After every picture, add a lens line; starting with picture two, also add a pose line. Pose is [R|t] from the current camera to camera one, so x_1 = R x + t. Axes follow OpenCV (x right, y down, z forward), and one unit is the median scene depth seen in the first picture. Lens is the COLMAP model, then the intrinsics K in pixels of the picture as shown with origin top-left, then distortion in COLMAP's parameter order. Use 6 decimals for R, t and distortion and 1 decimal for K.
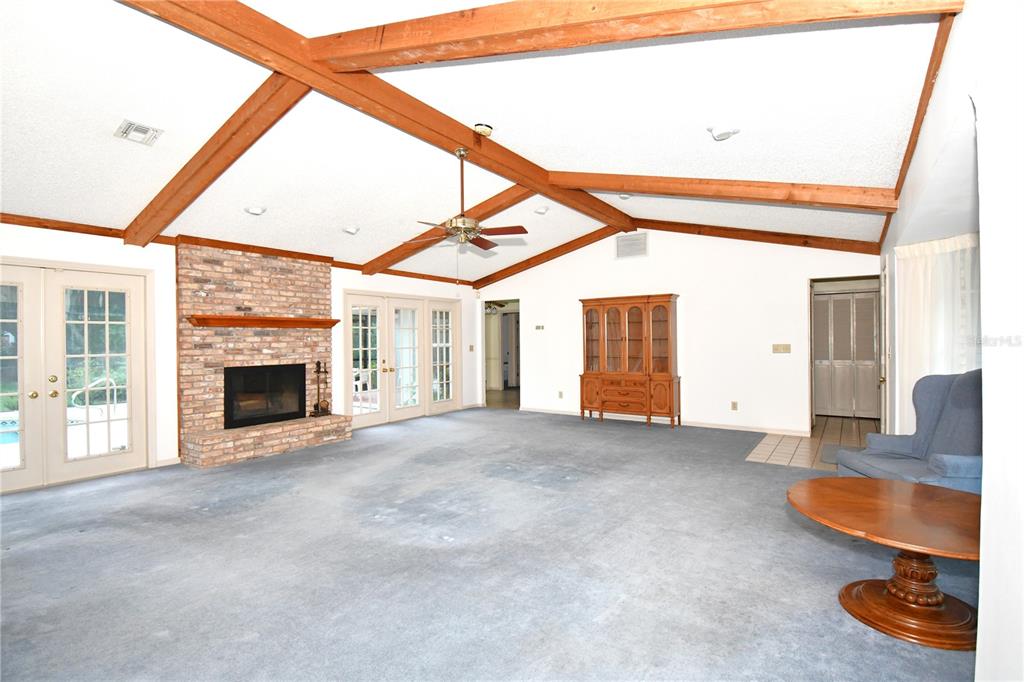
lens RADIAL K [[490.7, 0, 508.6], [0, 490.7, 341.6], [0, 0, 1]] dist [0.022307, -0.000075]
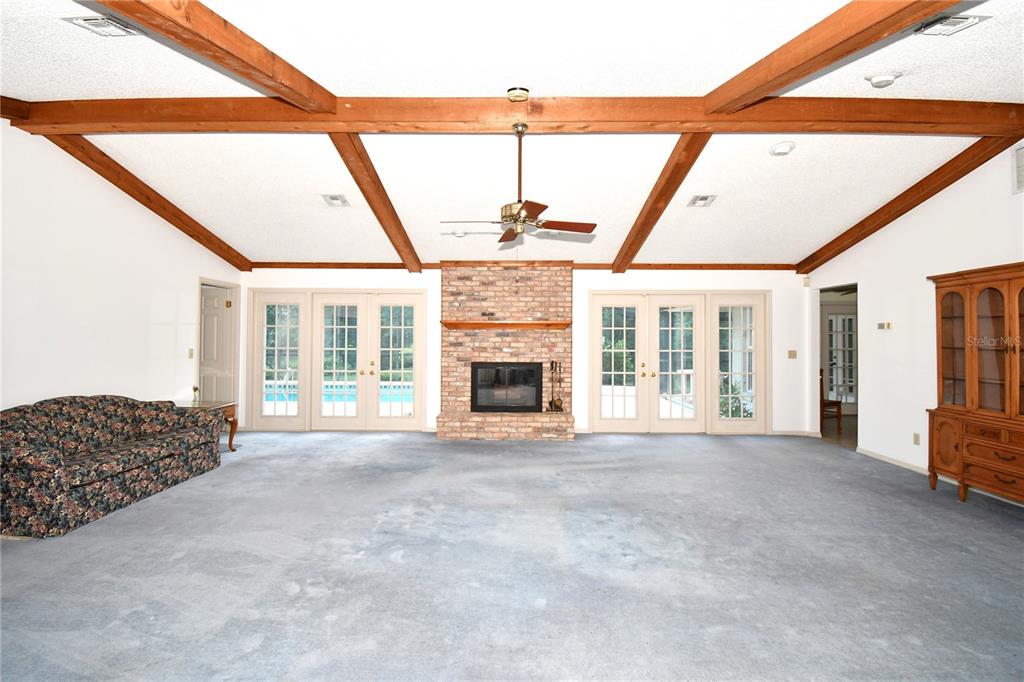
lens RADIAL K [[466.8, 0, 510.5], [0, 466.8, 332.6], [0, 0, 1]] dist [0.030768, -0.033885]
pose [[0.564900, 0.002847, -0.825155, 0.407908], [-0.013690, 0.999889, -0.005922, -0.014482], [0.825046, 0.014642, 0.564876, 0.374966]]
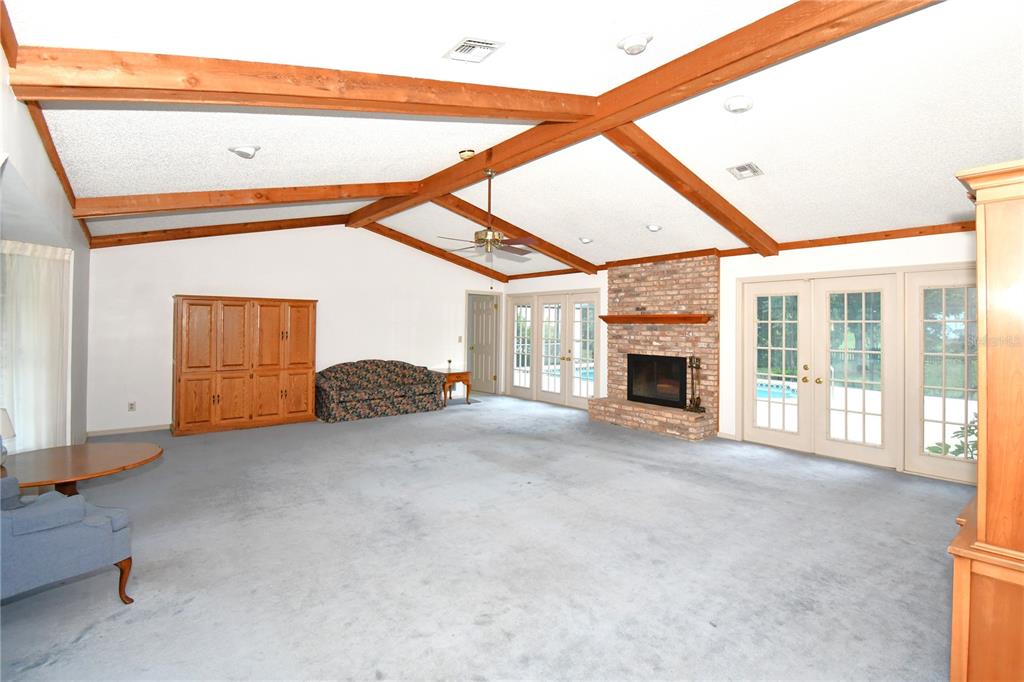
lens RADIAL K [[486.2, 0, 545.6], [0, 486.2, 320.9], [0, 0, 1]] dist [0.013265, 0.000045]
pose [[-0.242674, -0.001475, -0.970107, 0.681490], [-0.011547, 0.999932, 0.001368, -0.032084], [0.970039, 0.011533, -0.242675, 0.995048]]
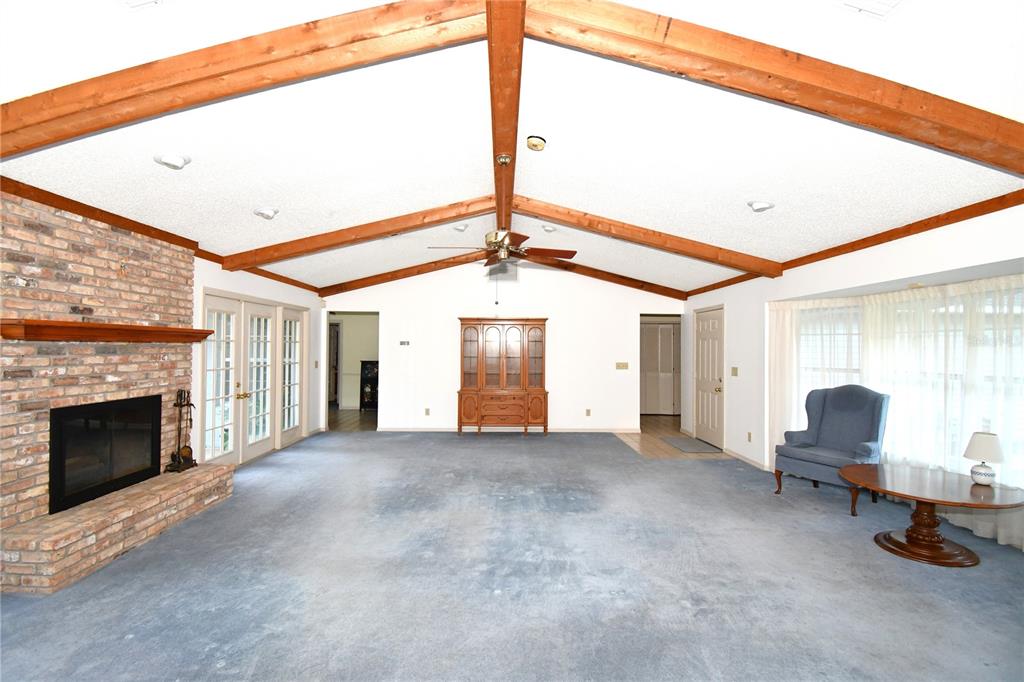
lens RADIAL K [[451.9, 0, 508.6], [0, 451.9, 341.8], [0, 0, 1]] dist [0.012013, -0.017842]
pose [[0.813553, 0.021254, 0.581102, -0.401004], [-0.010213, 0.999700, -0.022267, -0.019105], [-0.581401, 0.012181, 0.813526, 0.226786]]
